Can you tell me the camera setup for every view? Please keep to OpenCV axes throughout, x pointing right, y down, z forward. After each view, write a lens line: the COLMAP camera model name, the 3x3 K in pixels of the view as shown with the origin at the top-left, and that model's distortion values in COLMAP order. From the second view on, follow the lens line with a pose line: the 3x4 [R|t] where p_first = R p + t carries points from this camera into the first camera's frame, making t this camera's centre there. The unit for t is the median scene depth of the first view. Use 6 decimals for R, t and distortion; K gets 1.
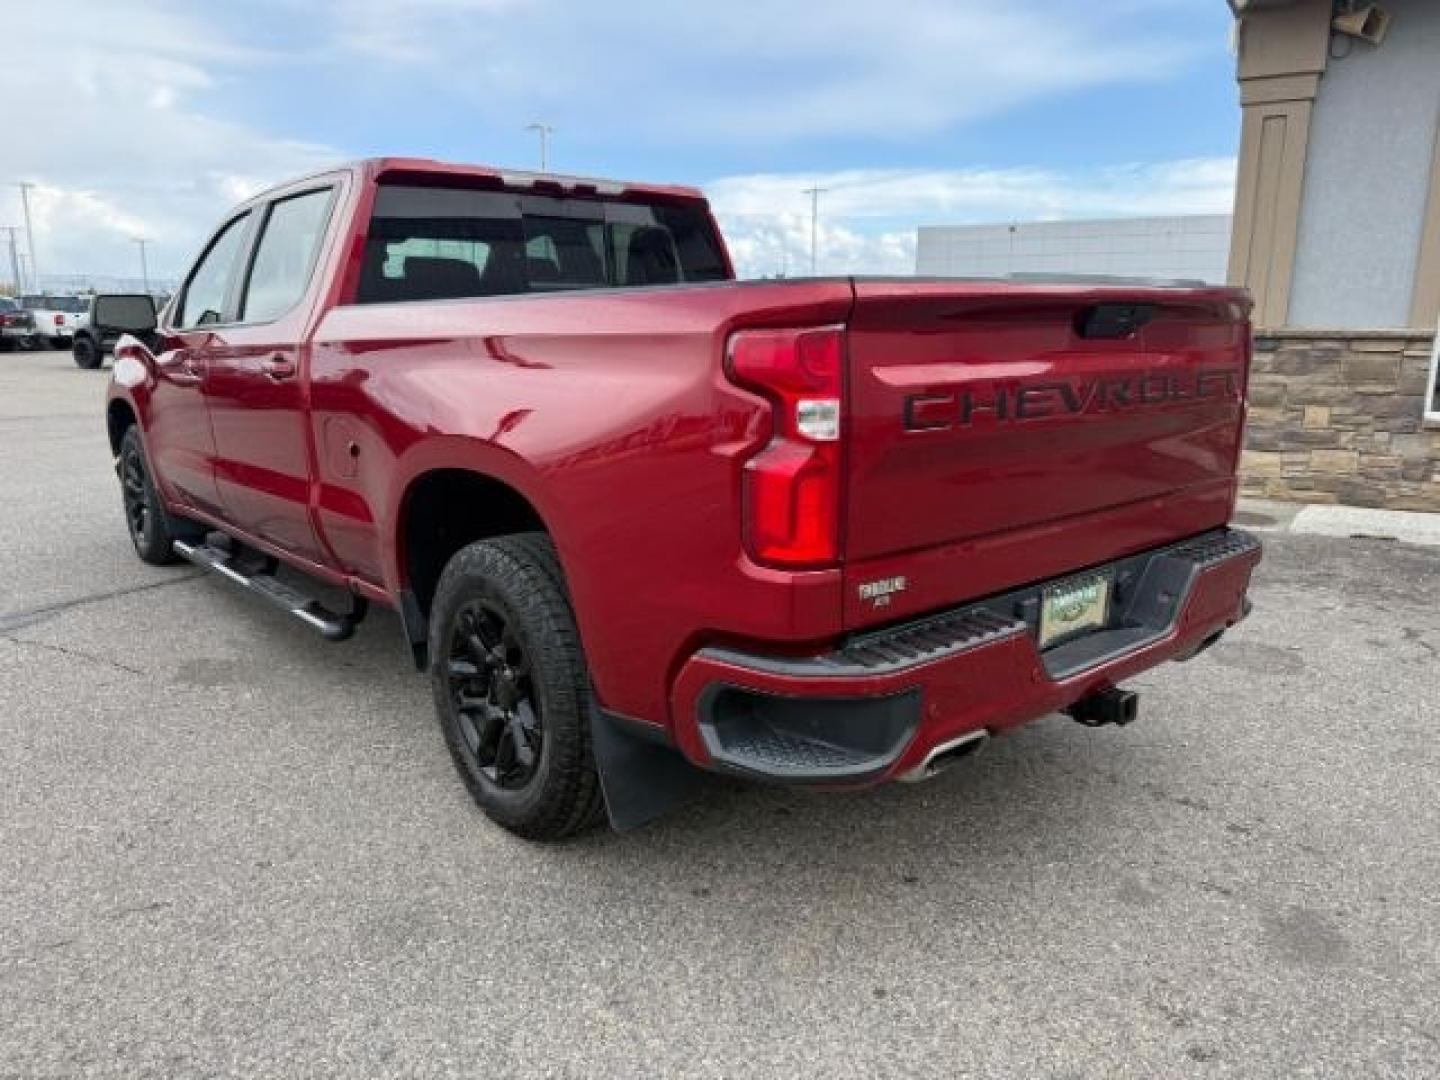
lens RADIAL K [[1012.4, 0, 728.5], [0, 1012.4, 544.1], [0, 0, 1]] dist [0.037228, -0.073086]
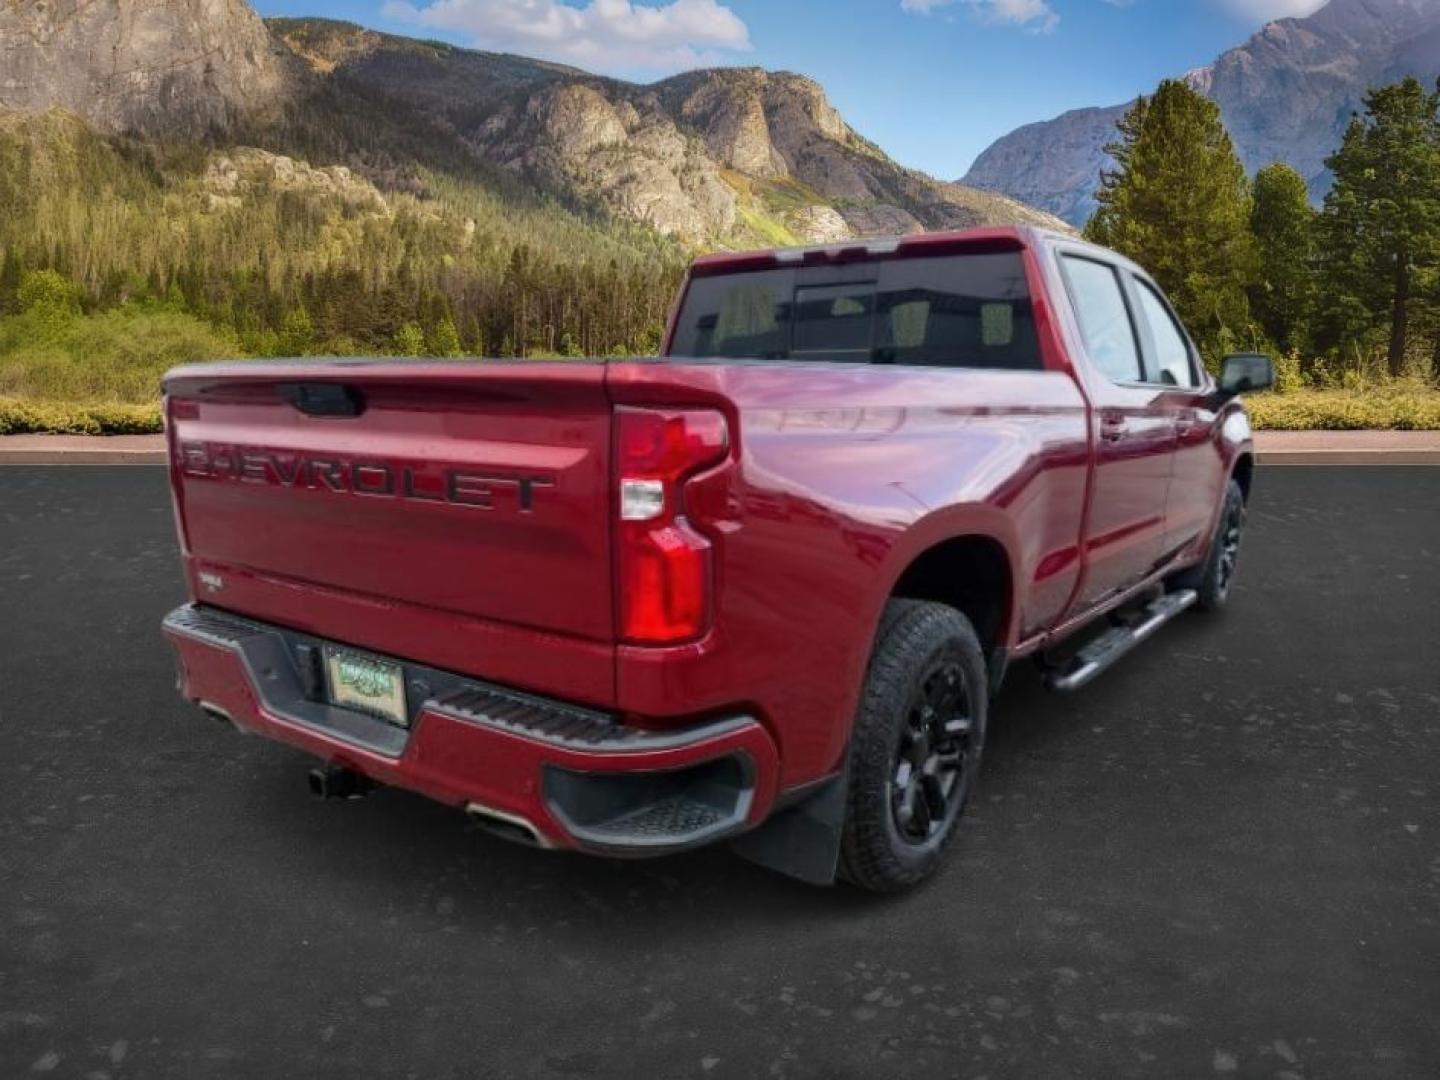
lens RADIAL K [[988.4, 0, 690.1], [0, 988.4, 630.0], [0, 0, 1]] dist [0.036634, -0.070064]
pose [[0.198711, 0.245190, -0.948892, 1.300797], [-0.205944, 0.957029, 0.204165, -0.251549], [0.958176, 0.154849, 0.240667, 1.044768]]
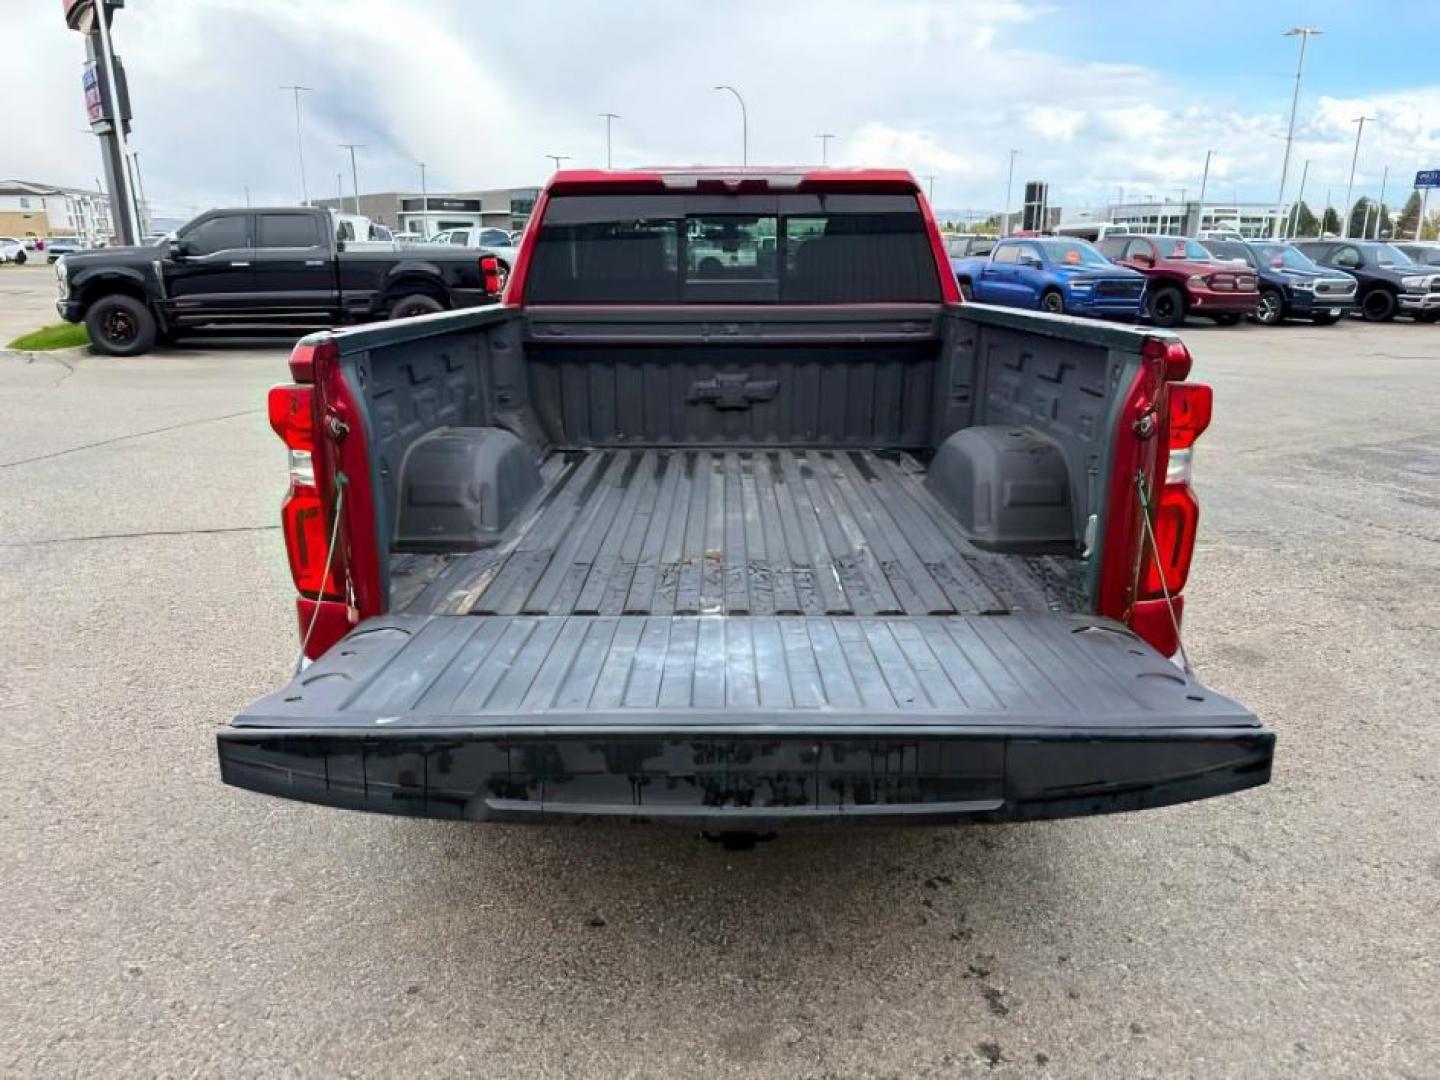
lens RADIAL K [[999.4, 0, 720.0], [0, 999.4, 540.0], [0, 0, 1]] dist [0.046083, -0.046489]
pose [[0.749150, 0.180302, -0.637390, 0.838855], [-0.137526, 0.983611, 0.116600, -0.172873], [0.647967, 0.000307, 0.761669, 0.327006]]
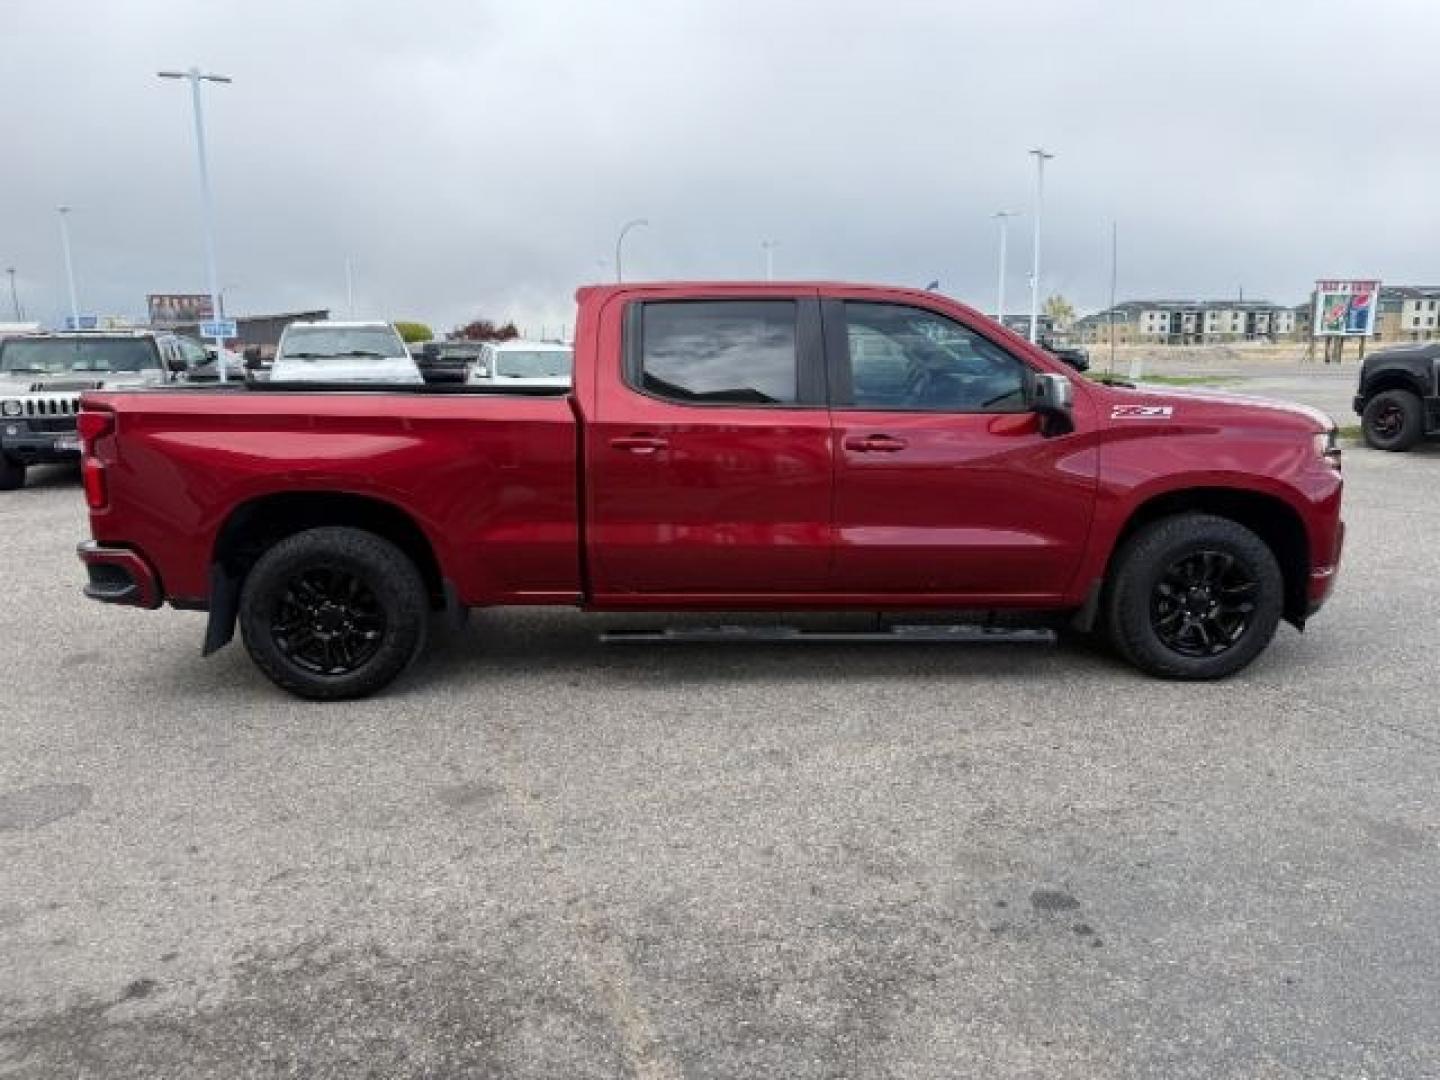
lens RADIAL K [[1012.4, 0, 728.5], [0, 1012.4, 544.1], [0, 0, 1]] dist [0.037228, -0.073086]
pose [[-0.615749, 0.148602, -0.773803, 1.314985], [-0.158293, 0.938705, 0.306231, -0.765253], [0.771879, 0.311049, -0.554484, 3.118668]]
